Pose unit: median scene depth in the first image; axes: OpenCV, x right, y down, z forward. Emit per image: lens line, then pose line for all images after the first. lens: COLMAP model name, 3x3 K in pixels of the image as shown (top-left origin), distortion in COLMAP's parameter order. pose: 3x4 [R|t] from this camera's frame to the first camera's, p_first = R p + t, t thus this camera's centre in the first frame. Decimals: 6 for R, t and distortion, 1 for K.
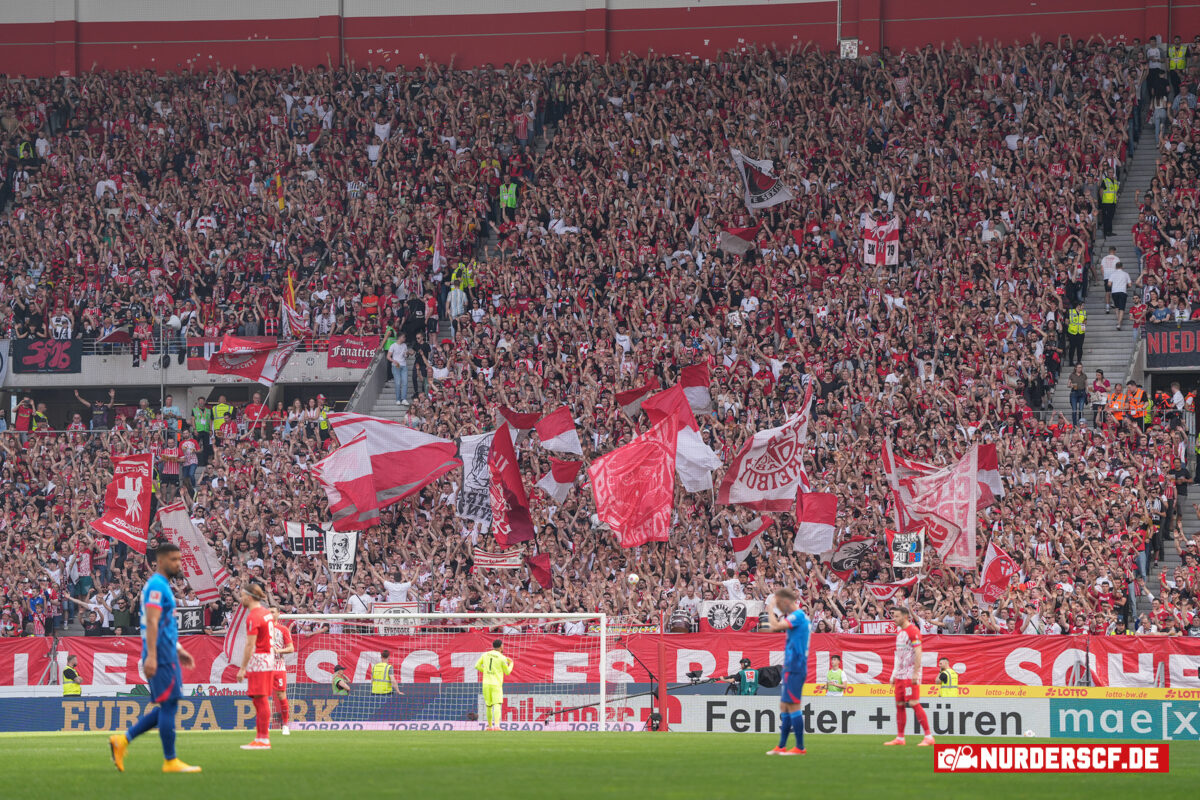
lens RADIAL K [[2366.3, 0, 600.0], [0, 2366.3, 400.0], [0, 0, 1]] dist [0.464071, 0.030309]
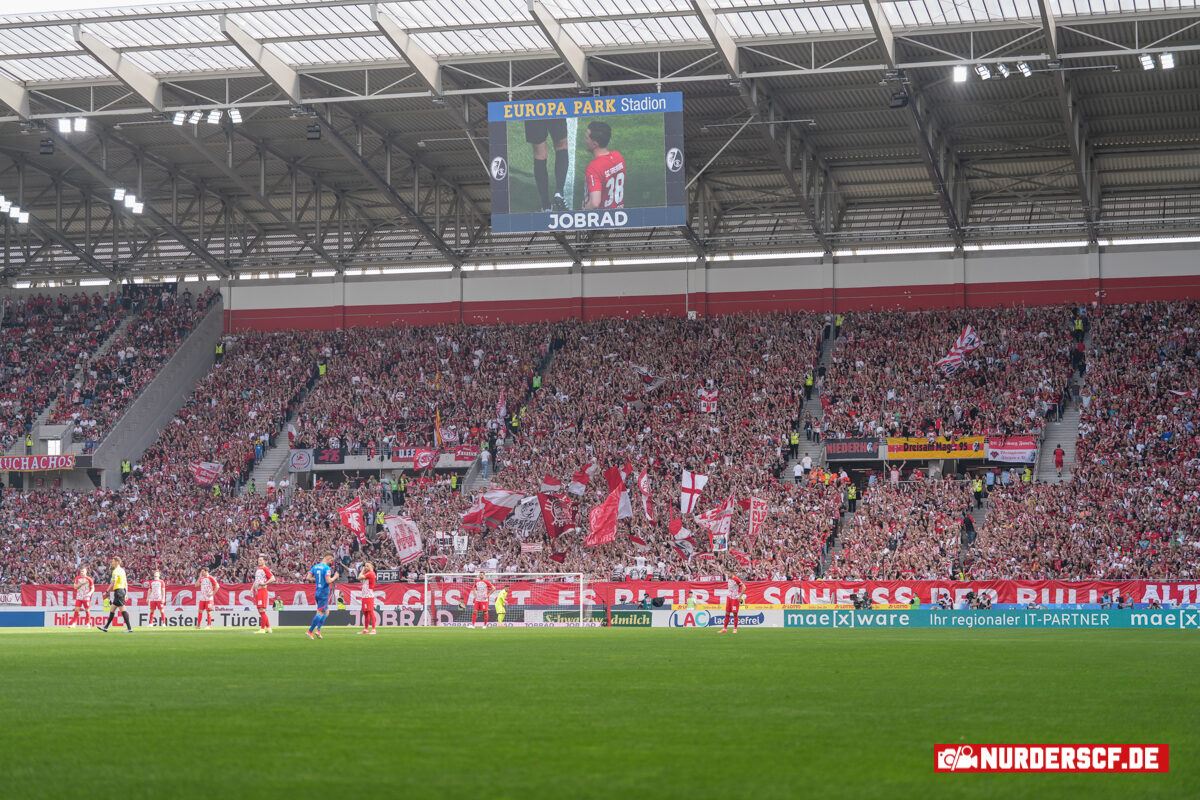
lens RADIAL K [[2366.3, 0, 600.0], [0, 2366.3, 400.0], [0, 0, 1]] dist [0.464071, 0.030309]
pose [[0.999742, -0.004759, -0.022223, 0.067375], [0.004853, 0.999979, 0.004179, -0.077724], [0.022203, -0.004286, 0.999744, -1.173001]]
